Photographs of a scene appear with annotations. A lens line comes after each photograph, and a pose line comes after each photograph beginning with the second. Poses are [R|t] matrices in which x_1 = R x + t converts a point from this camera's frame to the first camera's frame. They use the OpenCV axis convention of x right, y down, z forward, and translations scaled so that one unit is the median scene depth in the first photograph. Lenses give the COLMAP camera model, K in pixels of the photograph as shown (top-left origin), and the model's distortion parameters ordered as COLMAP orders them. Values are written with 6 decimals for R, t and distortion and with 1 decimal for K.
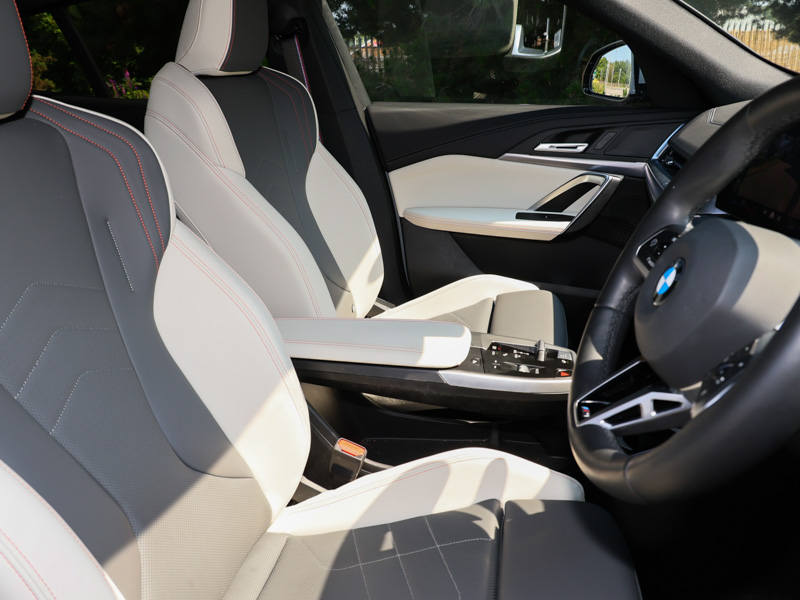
lens RADIAL K [[616.9, 0, 421.6], [0, 616.9, 297.6], [0, 0, 1]] dist [0.004726, -0.001394]
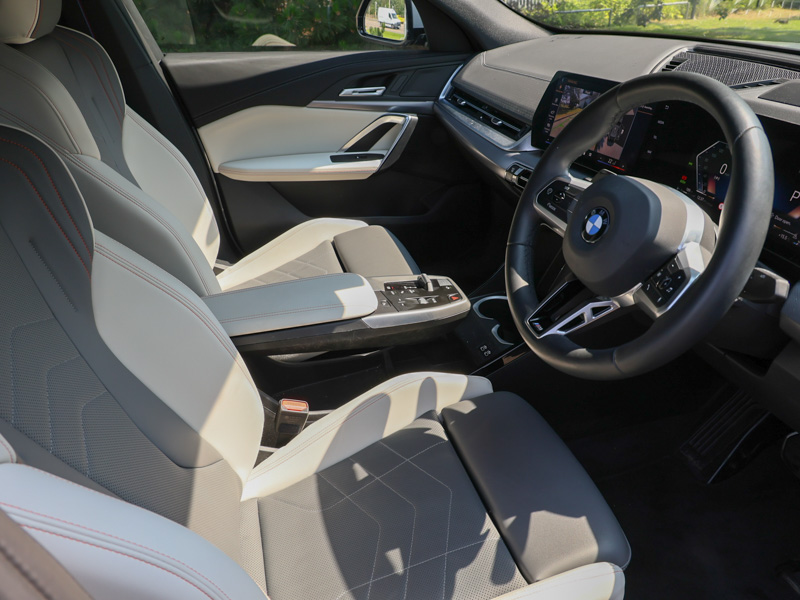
lens RADIAL K [[619.1, 0, 400.1], [0, 619.1, 286.4], [0, 0, 1]] dist [0.002674, 0.000288]
pose [[0.879466, -0.203772, 0.430136, -0.265934], [0.148010, 0.975999, 0.159744, -0.076106], [-0.452364, -0.076825, 0.888518, -0.027987]]
